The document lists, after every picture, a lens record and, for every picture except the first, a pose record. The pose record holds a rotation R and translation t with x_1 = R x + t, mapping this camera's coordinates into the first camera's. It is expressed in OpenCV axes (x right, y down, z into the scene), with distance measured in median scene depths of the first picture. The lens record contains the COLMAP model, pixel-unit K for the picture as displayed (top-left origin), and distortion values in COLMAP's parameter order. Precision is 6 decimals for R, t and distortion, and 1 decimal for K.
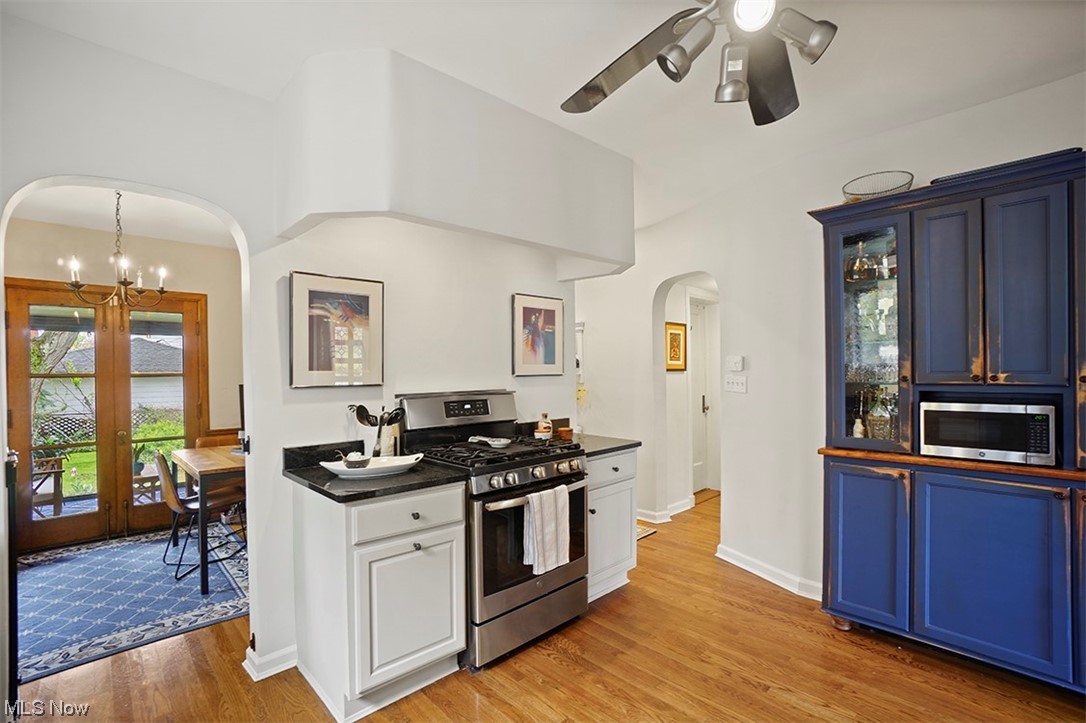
lens RADIAL K [[485.6, 0, 551.5], [0, 485.6, 376.5], [0, 0, 1]] dist [-0.001579, -0.000120]
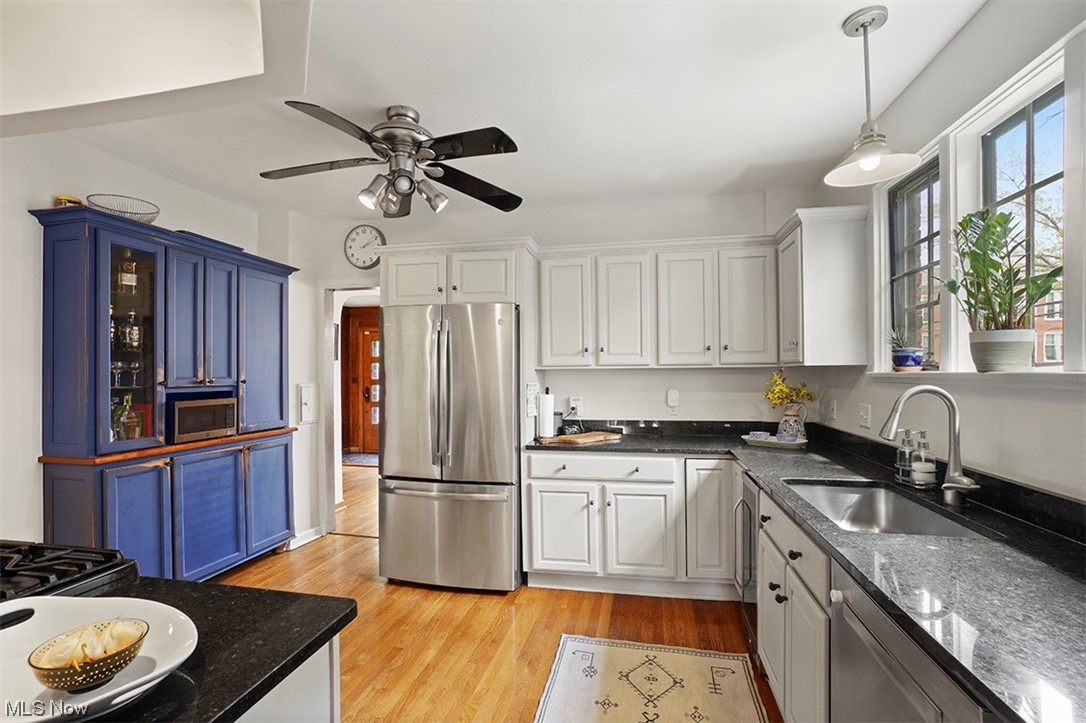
lens RADIAL K [[485.6, 0, 545.5], [0, 485.6, 371.9], [0, 0, 1]] dist [-0.001579, -0.000120]
pose [[-0.572037, 0.018373, 0.820022, -0.460362], [0.017806, 0.999792, -0.009979, 0.003132], [-0.820034, 0.008893, -0.572245, 0.522885]]
